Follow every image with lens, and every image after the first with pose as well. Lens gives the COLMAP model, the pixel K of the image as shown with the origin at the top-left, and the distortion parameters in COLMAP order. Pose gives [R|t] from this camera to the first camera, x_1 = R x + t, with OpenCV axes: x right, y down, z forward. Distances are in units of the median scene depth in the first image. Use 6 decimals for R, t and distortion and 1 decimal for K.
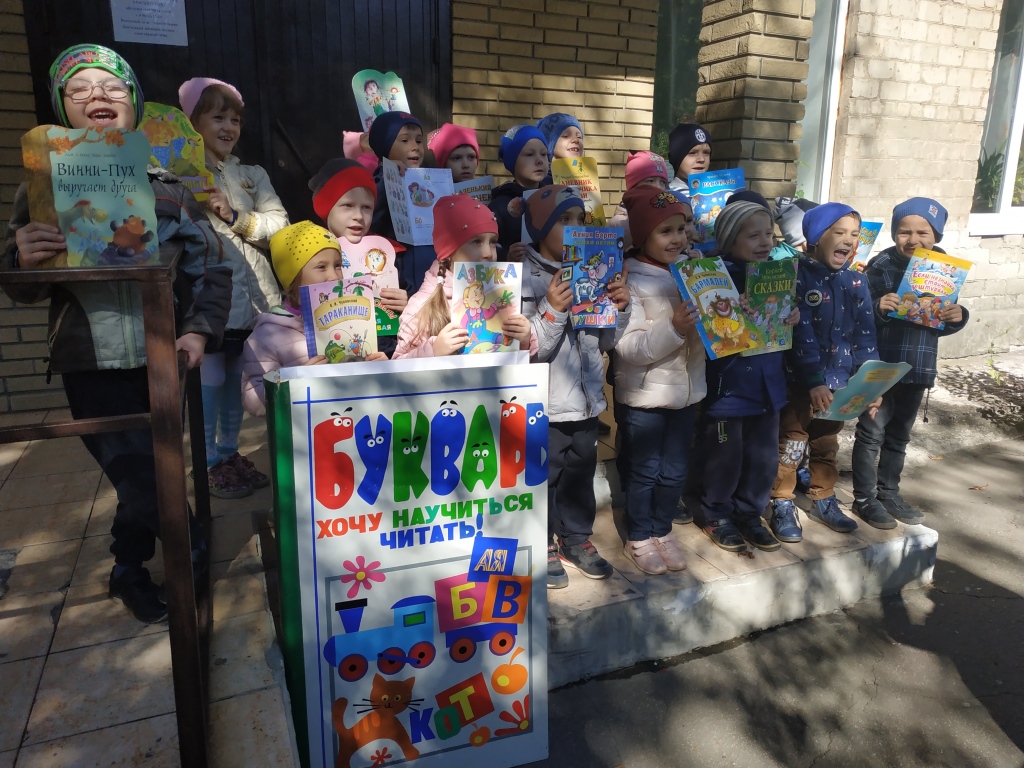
lens RADIAL K [[731.6, 0, 477.5], [0, 731.6, 376.1], [0, 0, 1]] dist [0.043756, -0.080569]
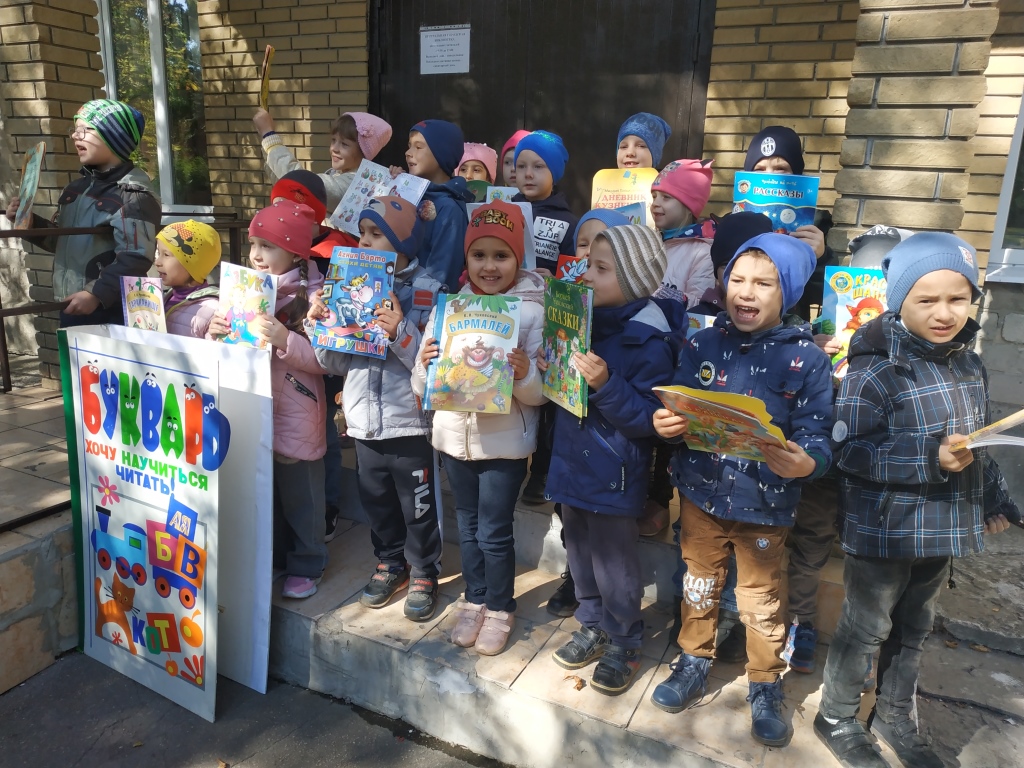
lens RADIAL K [[726.5, 0, 509.8], [0, 726.5, 382.1], [0, 0, 1]] dist [-0.002708, -0.002604]
pose [[0.674446, 0.205291, -0.709210, 1.136463], [-0.205634, 0.974789, 0.086612, -0.165520], [0.709110, 0.087422, 0.699657, 0.566280]]
